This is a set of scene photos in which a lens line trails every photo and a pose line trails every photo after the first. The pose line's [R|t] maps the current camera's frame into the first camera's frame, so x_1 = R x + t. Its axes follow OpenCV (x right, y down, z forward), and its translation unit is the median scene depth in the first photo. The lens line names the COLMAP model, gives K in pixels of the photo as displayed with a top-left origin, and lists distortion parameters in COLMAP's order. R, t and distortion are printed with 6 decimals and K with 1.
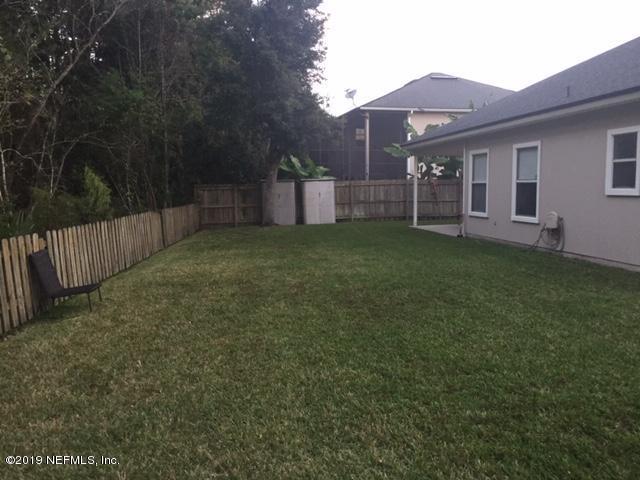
lens RADIAL K [[550.6, 0, 320.0], [0, 550.6, 240.0], [0, 0, 1]] dist [0.037960, -0.005897]
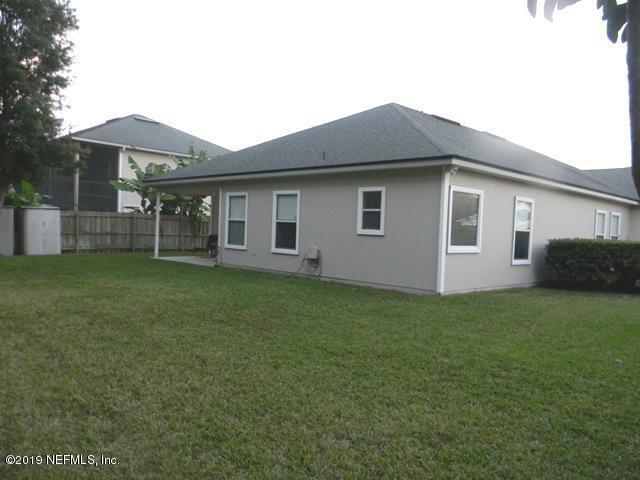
lens RADIAL K [[518.1, 0, 320.0], [0, 518.1, 240.0], [0, 0, 1]] dist [0.001438, 0.001422]
pose [[0.813603, 0.027017, 0.580793, -0.198040], [0.010544, 0.998070, -0.061198, 0.007305], [-0.581326, 0.055915, 0.811747, 0.008356]]
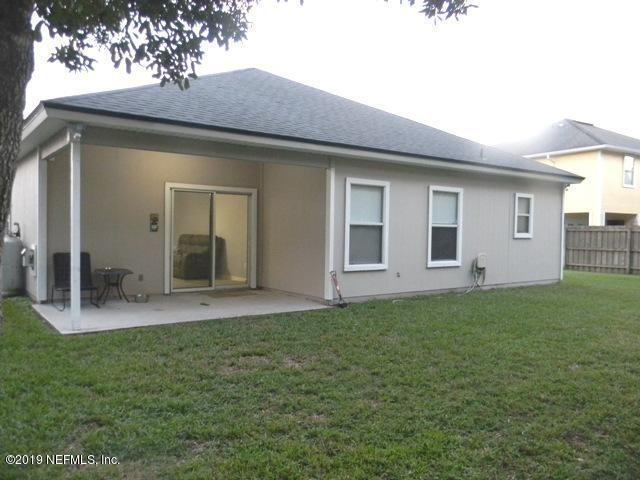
lens RADIAL K [[518.1, 0, 320.0], [0, 518.1, 240.0], [0, 0, 1]] dist [0.001438, 0.001422]
pose [[-0.454913, -0.032169, 0.889954, -0.283963], [0.066198, 0.995361, 0.069818, -0.130045], [-0.888072, 0.090675, -0.450673, 1.320106]]
